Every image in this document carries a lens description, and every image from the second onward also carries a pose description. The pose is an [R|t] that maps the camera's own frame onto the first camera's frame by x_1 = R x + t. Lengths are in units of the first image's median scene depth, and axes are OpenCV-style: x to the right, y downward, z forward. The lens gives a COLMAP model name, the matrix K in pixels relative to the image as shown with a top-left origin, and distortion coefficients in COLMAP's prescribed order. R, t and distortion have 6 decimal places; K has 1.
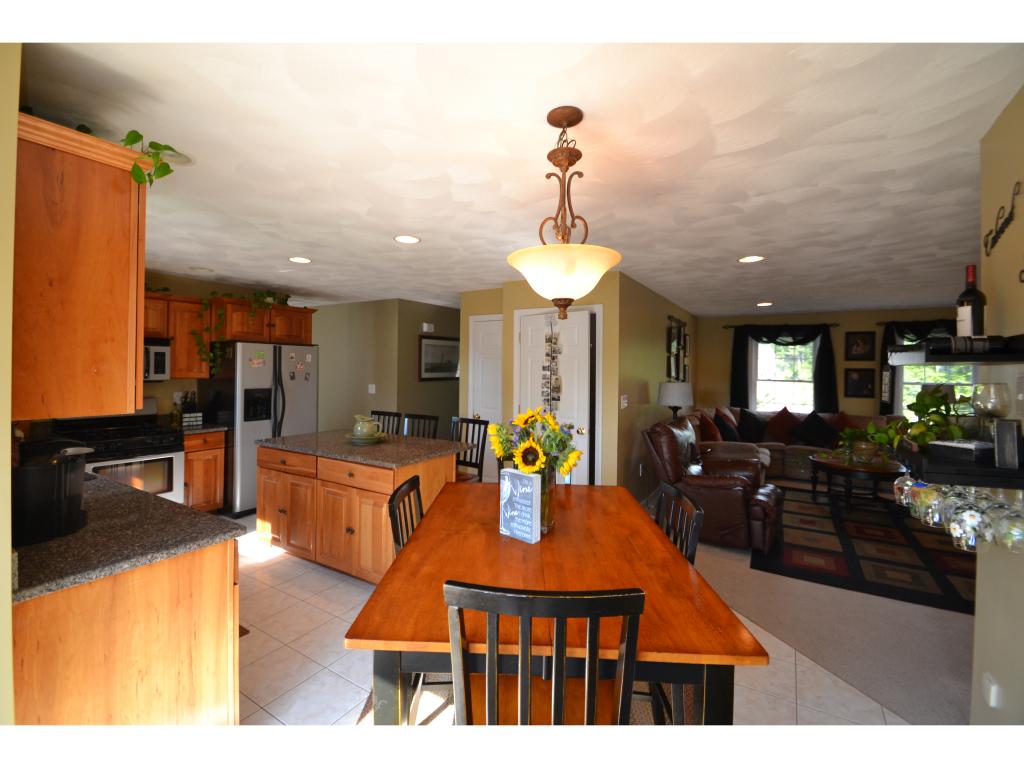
lens RADIAL K [[459.3, 0, 496.7], [0, 459.3, 369.8], [0, 0, 1]] dist [0.001223, -0.009553]
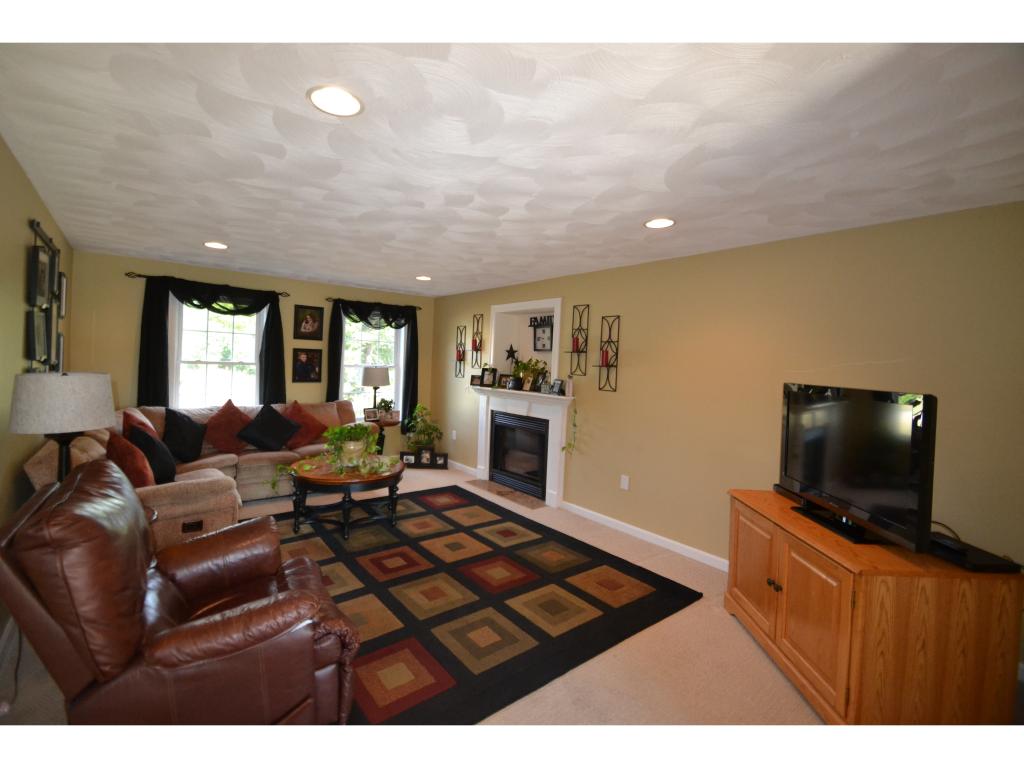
lens RADIAL K [[459.3, 0, 496.7], [0, 459.3, 369.8], [0, 0, 1]] dist [0.001223, -0.009553]
pose [[0.339438, -0.018376, 0.940449, 0.100403], [-0.030384, 0.999073, 0.030488, -0.000439], [-0.940138, -0.038924, 0.338565, 0.374882]]
